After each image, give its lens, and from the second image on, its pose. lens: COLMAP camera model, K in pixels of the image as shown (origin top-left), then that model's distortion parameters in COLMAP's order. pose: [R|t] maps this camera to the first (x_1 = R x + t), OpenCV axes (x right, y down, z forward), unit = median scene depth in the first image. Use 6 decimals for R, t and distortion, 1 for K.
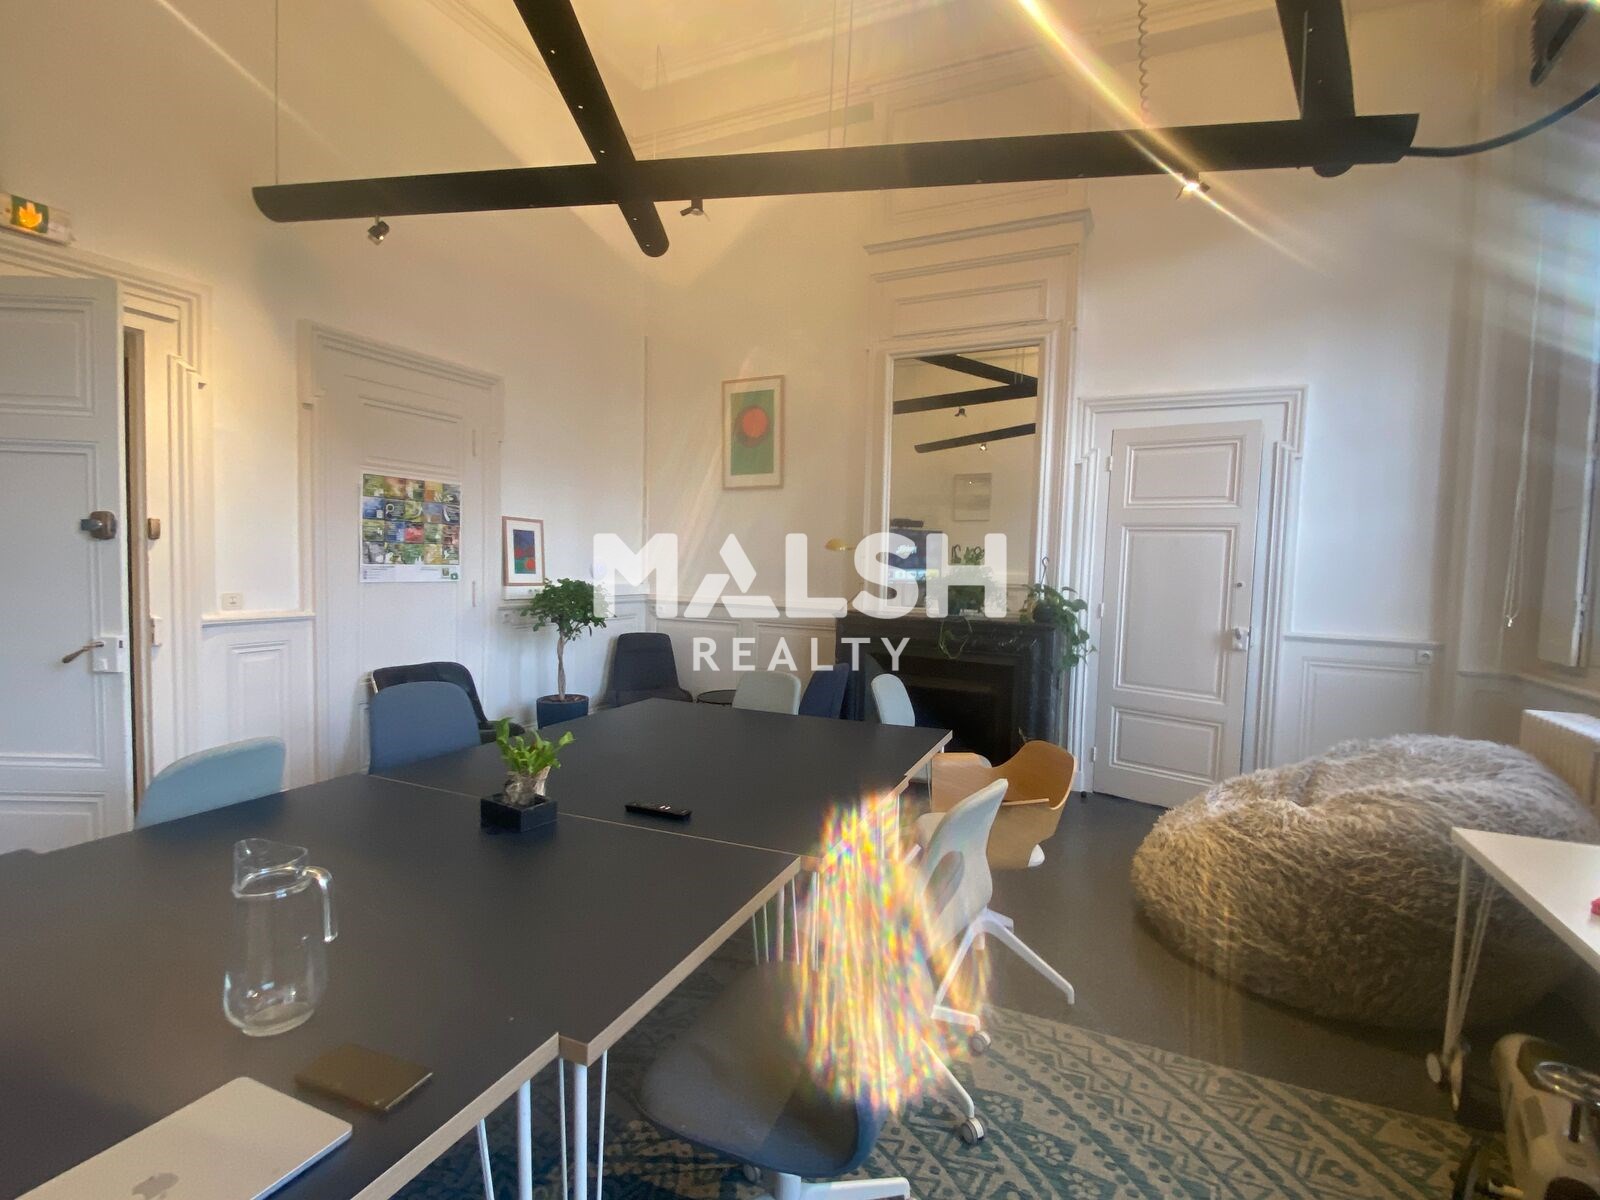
lens RADIAL K [[769.0, 0, 804.6], [0, 769.0, 605.7], [0, 0, 1]] dist [-0.005870, -0.001451]
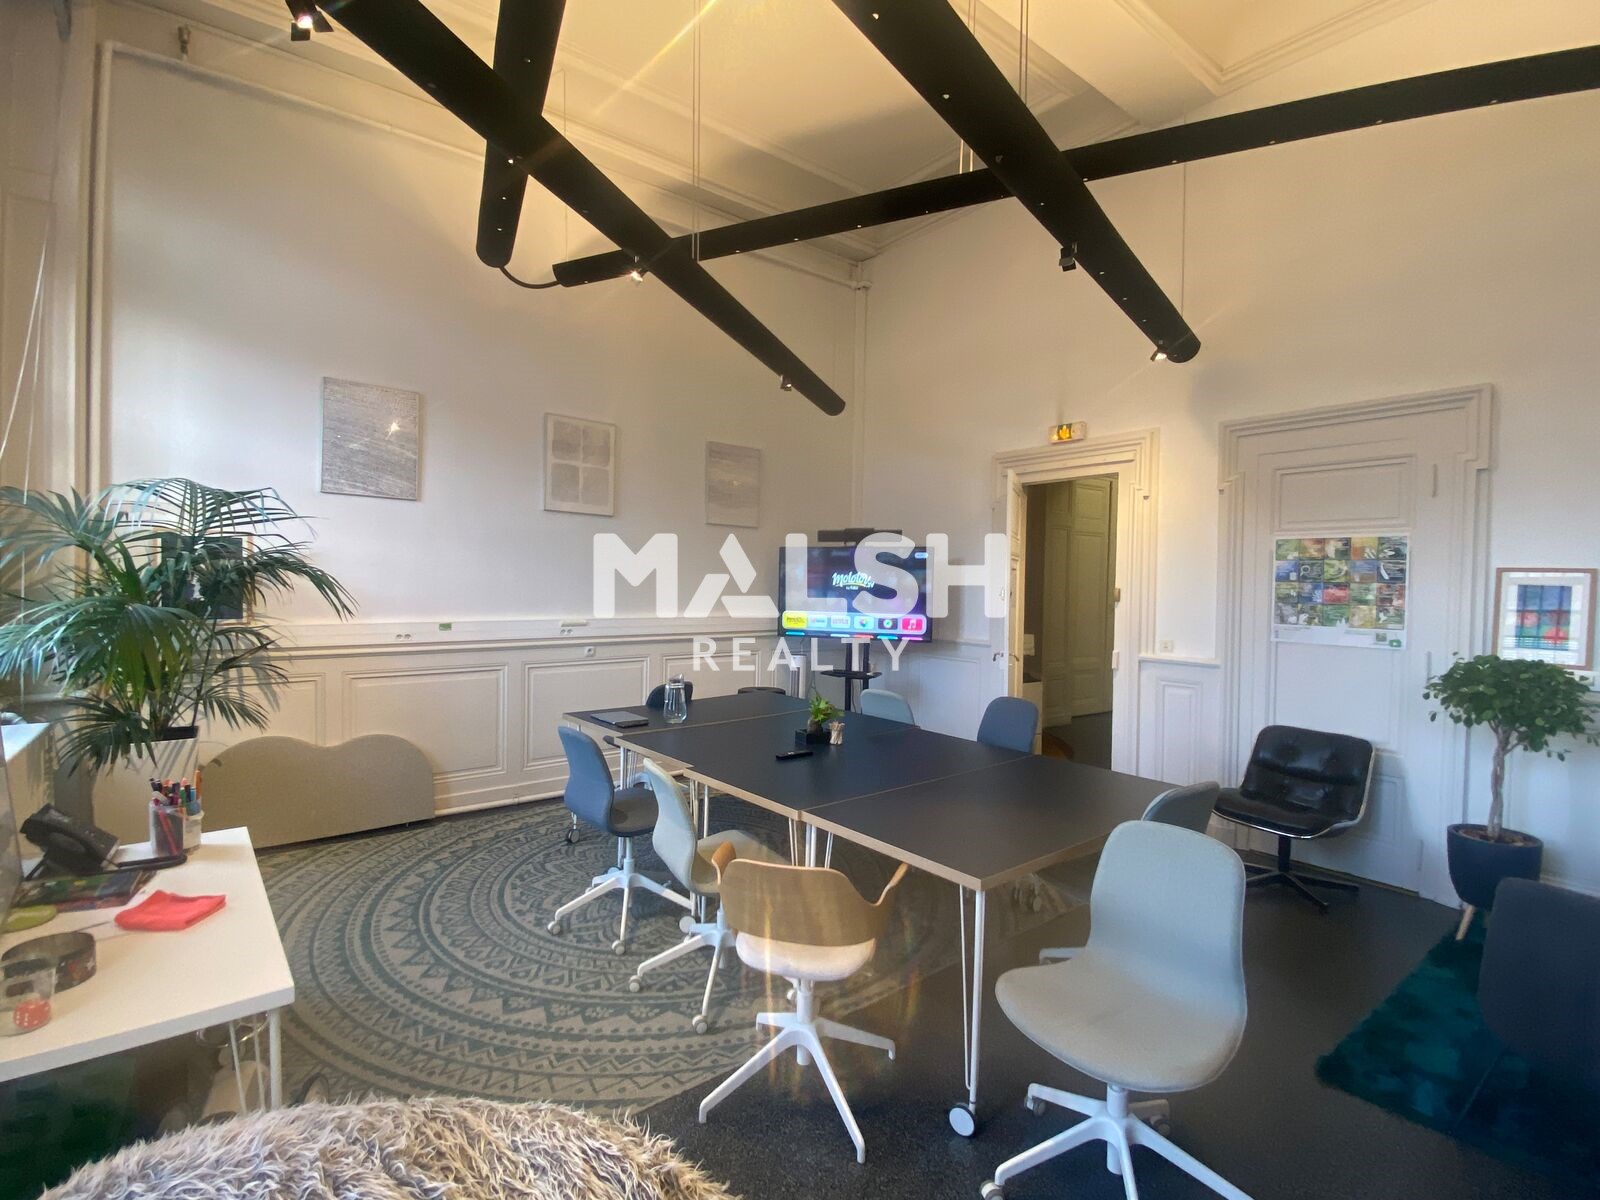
lens RADIAL K [[769.0, 0, 804.6], [0, 769.0, 596.5], [0, 0, 1]] dist [-0.005870, -0.001451]
pose [[-0.454782, -0.018817, -0.890404, 0.650125], [-0.081681, 0.996444, 0.020662, -0.059158], [0.886849, 0.082126, -0.454702, 0.875175]]
